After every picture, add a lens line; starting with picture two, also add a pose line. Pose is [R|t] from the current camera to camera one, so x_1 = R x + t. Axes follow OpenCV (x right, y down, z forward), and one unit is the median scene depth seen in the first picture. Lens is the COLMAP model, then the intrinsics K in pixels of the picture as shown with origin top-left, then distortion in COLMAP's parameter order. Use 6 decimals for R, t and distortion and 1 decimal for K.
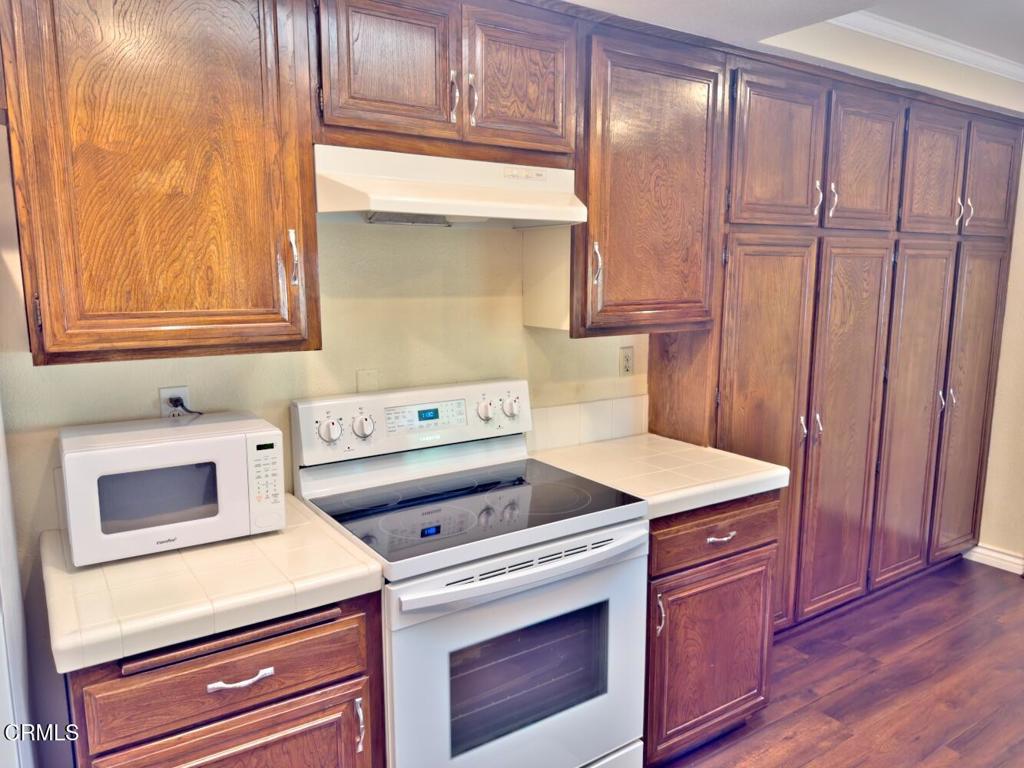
lens RADIAL K [[710.7, 0, 512.0], [0, 710.7, 384.0], [0, 0, 1]] dist [-0.061786, -0.001443]
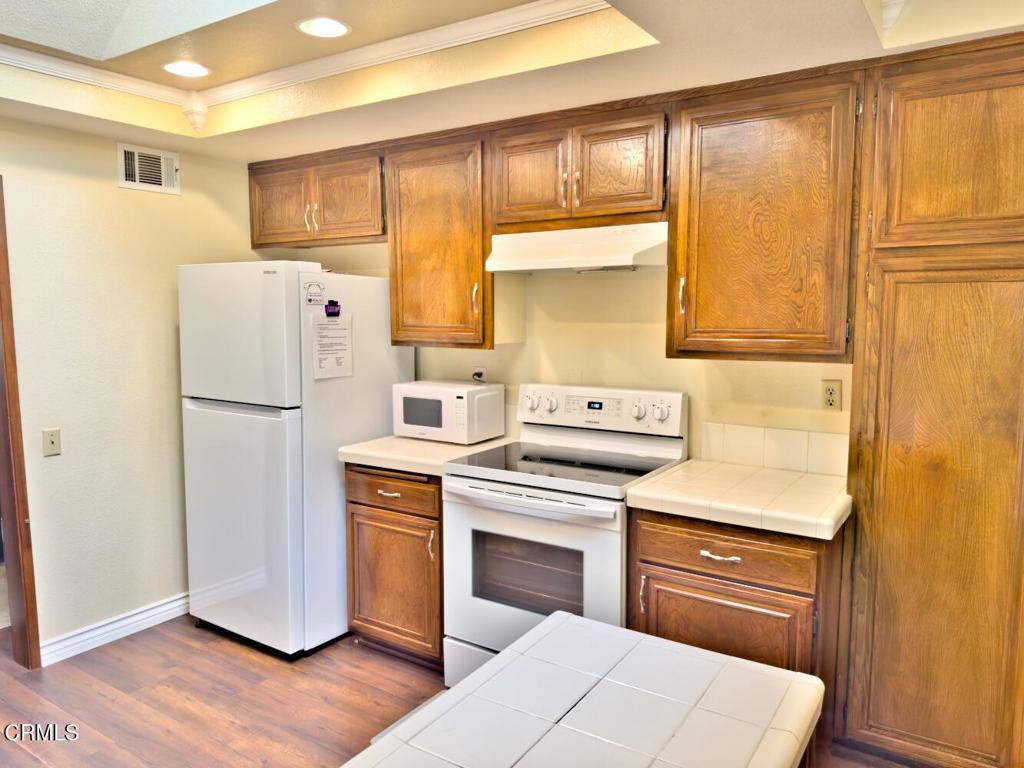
lens RADIAL K [[724.4, 0, 512.0], [0, 724.4, 384.0], [0, 0, 1]] dist [-0.150944, 0.000120]
pose [[0.366723, 0.086388, -0.926311, 1.149480], [-0.137624, 0.989762, 0.037820, -0.030634], [0.920095, 0.113613, 0.374857, 0.308313]]
